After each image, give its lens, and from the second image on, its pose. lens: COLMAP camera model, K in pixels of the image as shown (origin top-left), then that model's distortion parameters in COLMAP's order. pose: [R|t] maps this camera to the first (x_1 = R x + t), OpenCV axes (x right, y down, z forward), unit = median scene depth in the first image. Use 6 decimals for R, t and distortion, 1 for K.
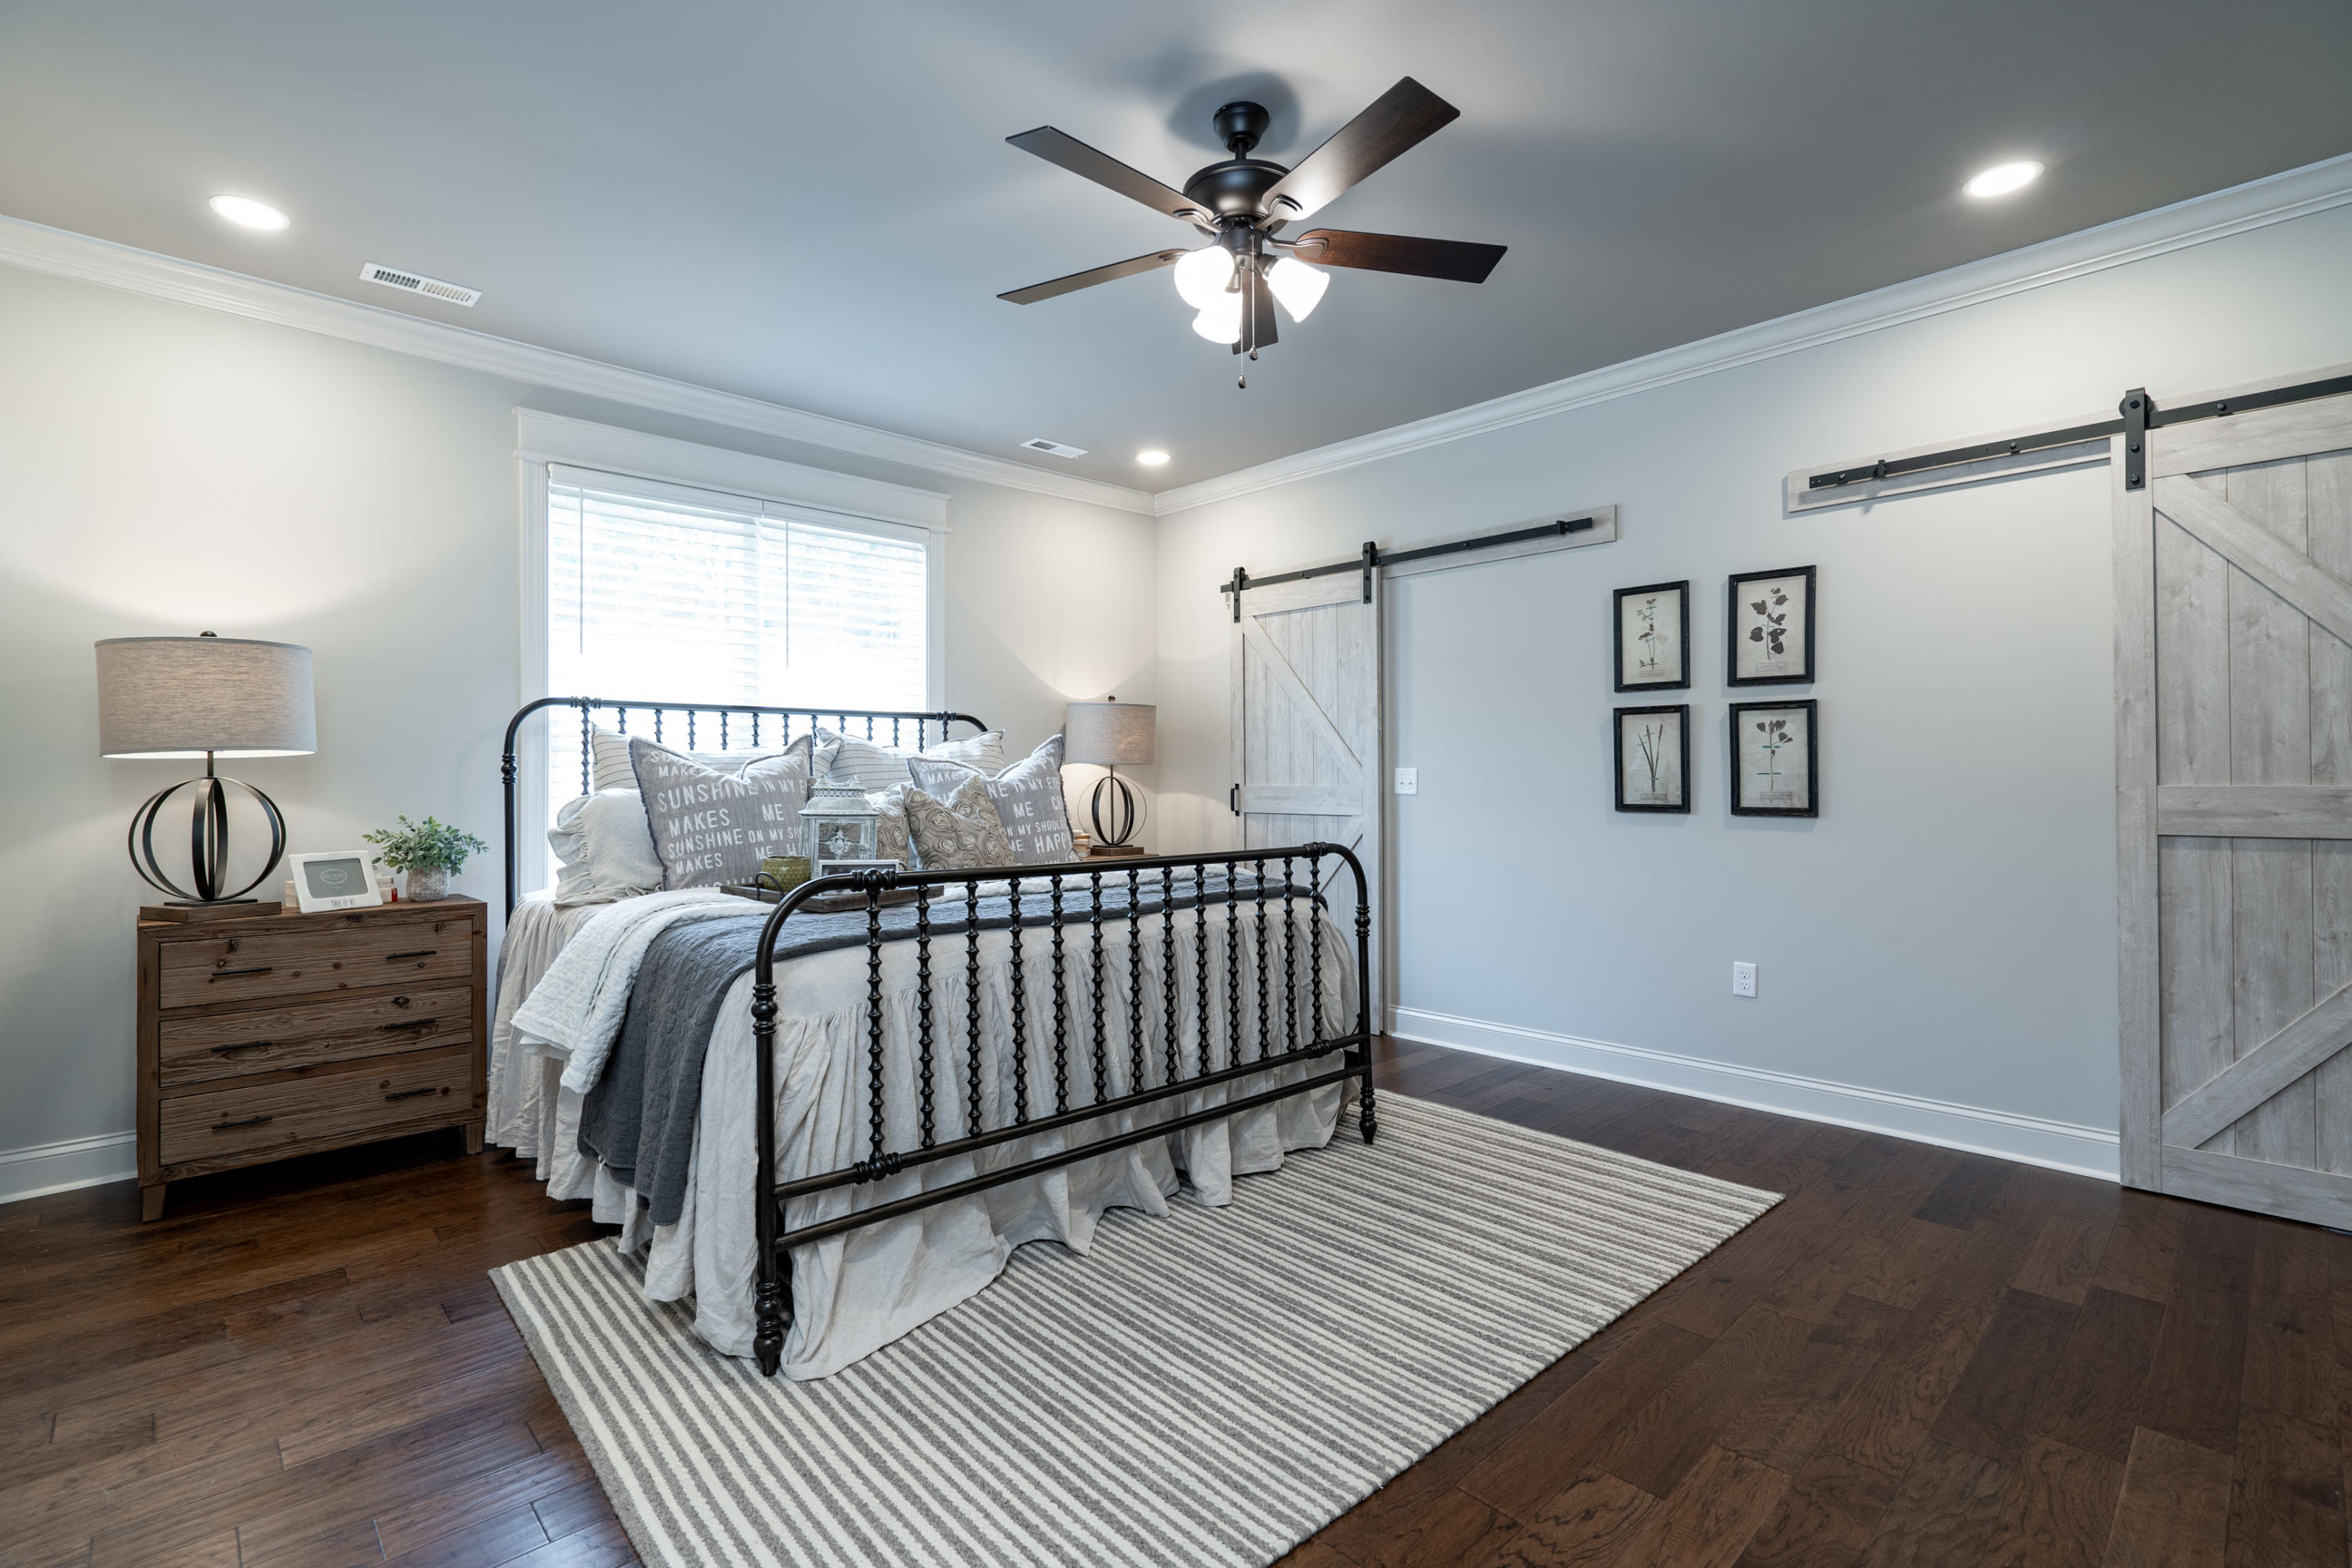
lens RADIAL K [[1060.0, 0, 1163.3], [0, 1060.0, 768.6], [0, 0, 1]] dist [0.000799, 0.000001]
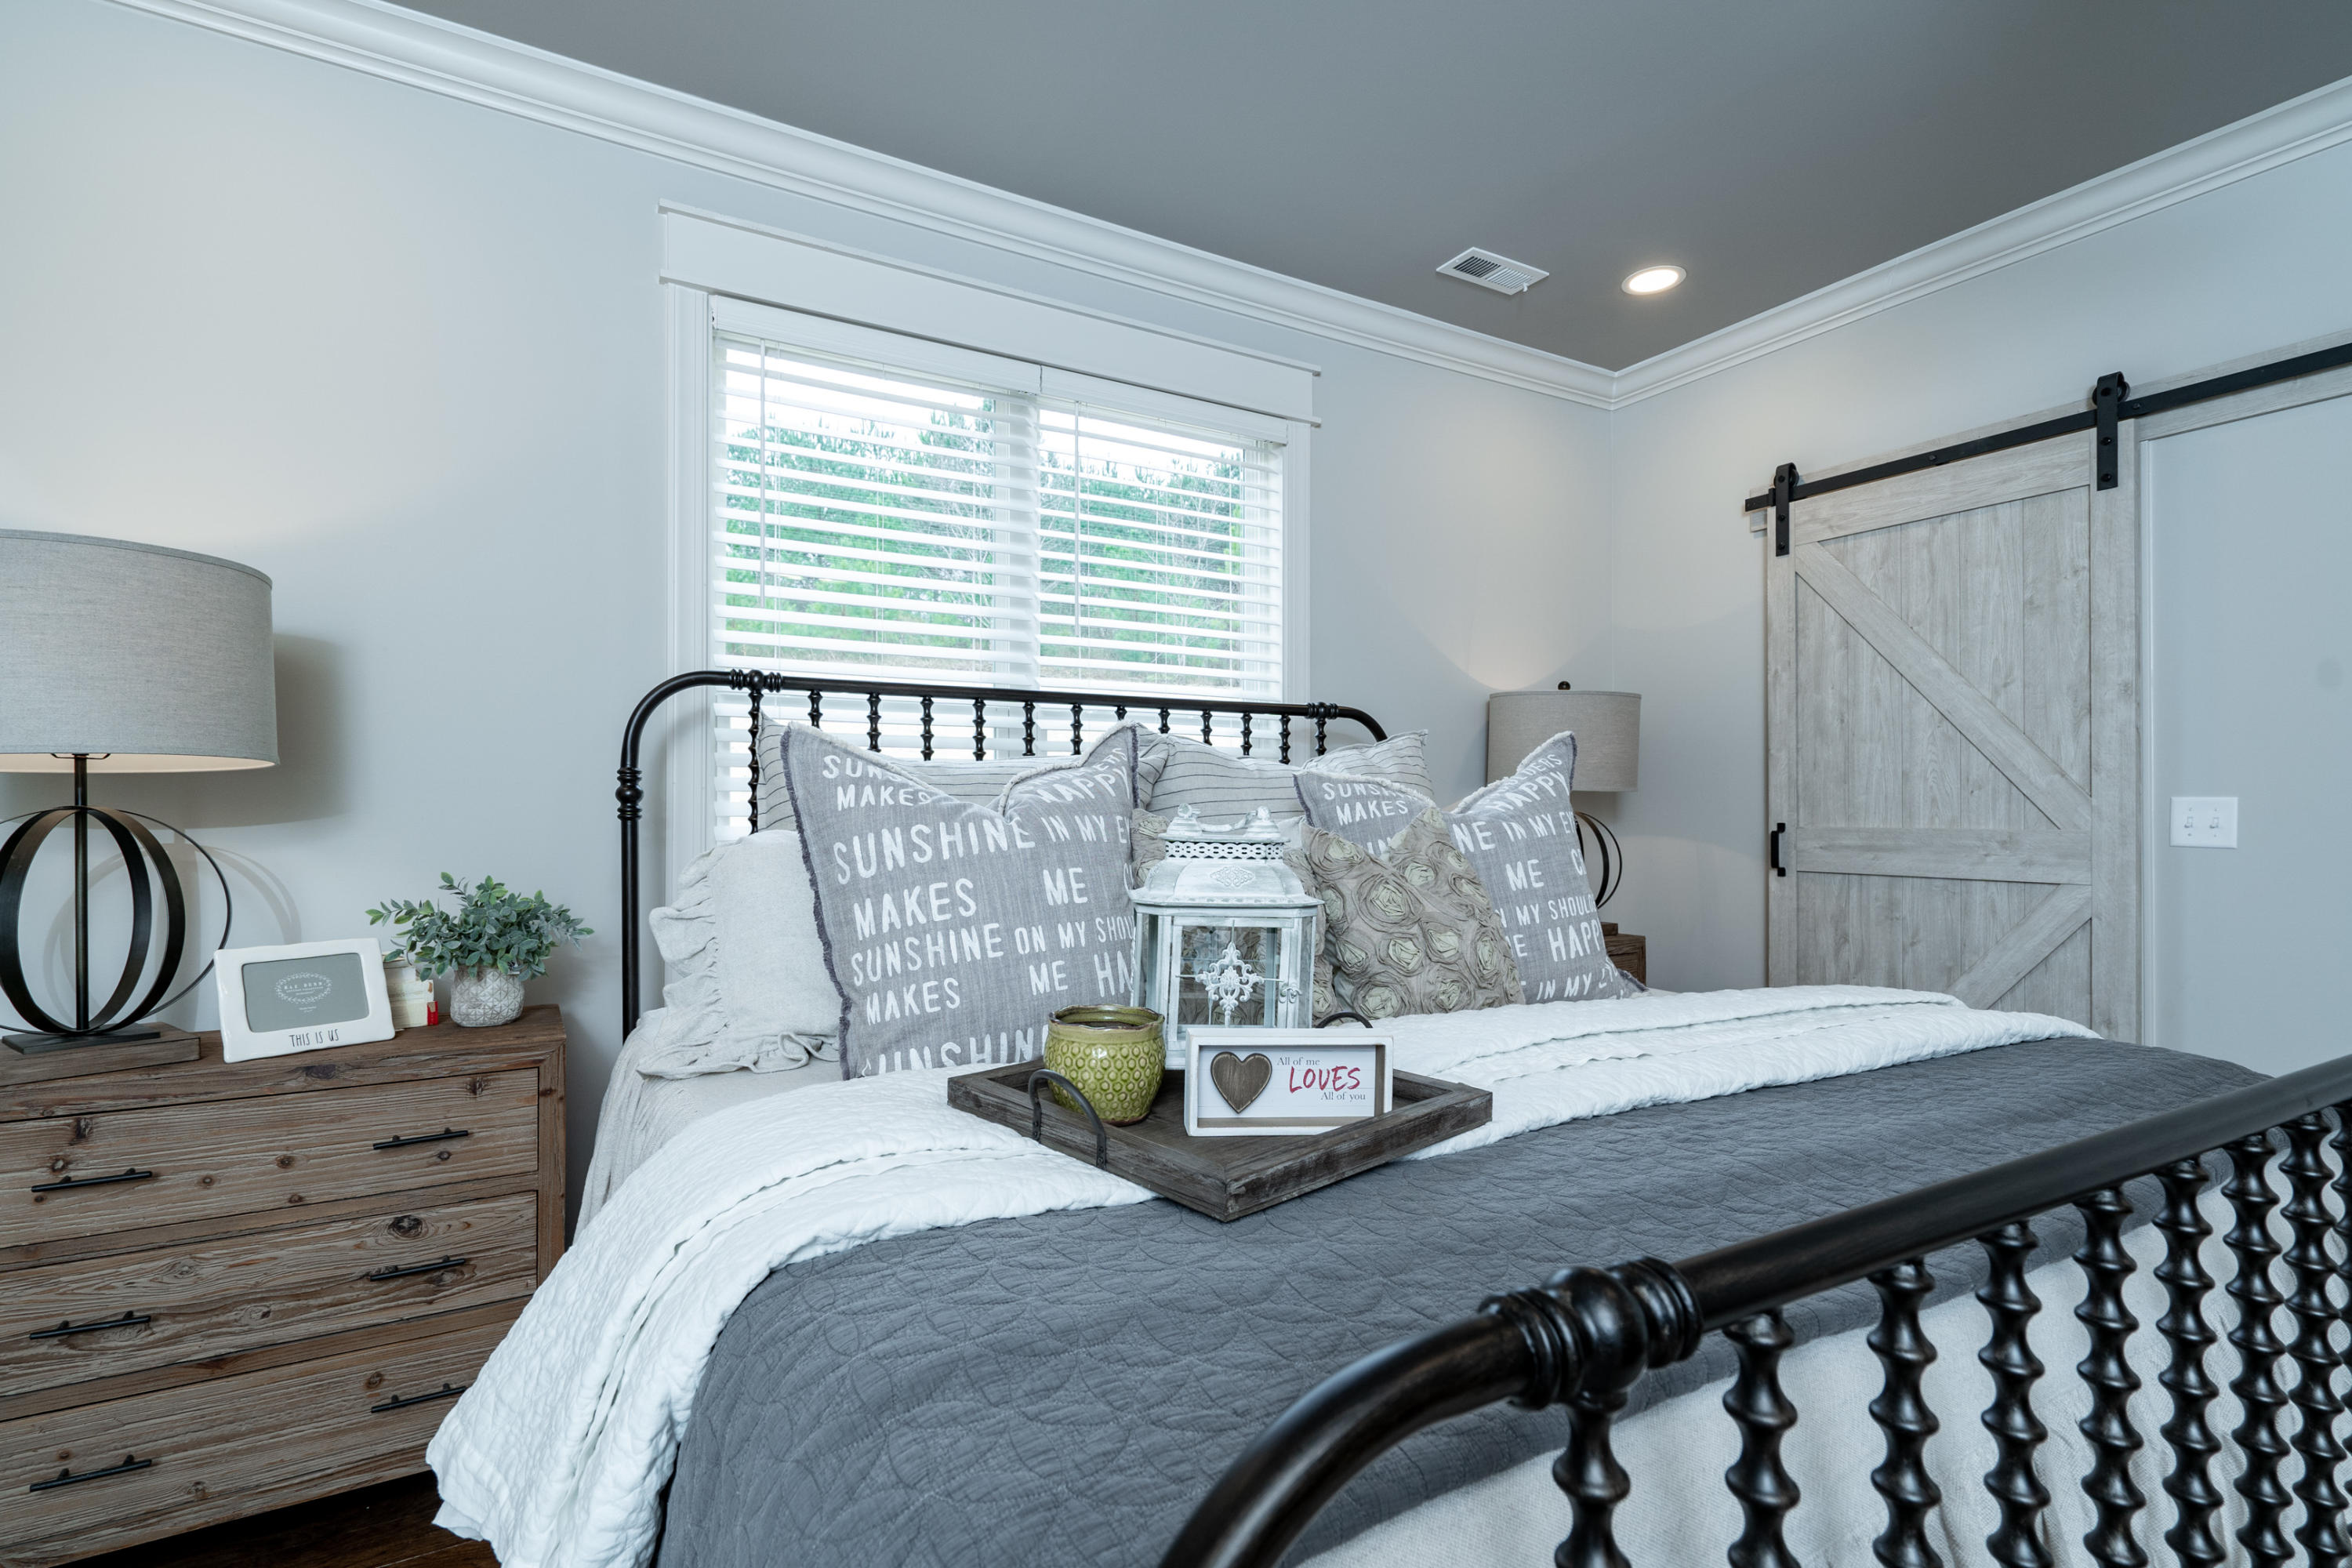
lens RADIAL K [[1101.7, 0, 1190.5], [0, 1101.7, 790.3], [0, 0, 1]] dist [-0.001987, 0.000233]
pose [[0.976047, -0.000172, -0.217561, -0.208246], [-0.001919, 0.999954, -0.009400, 0.003815], [0.217552, 0.009593, 0.976002, 0.537029]]
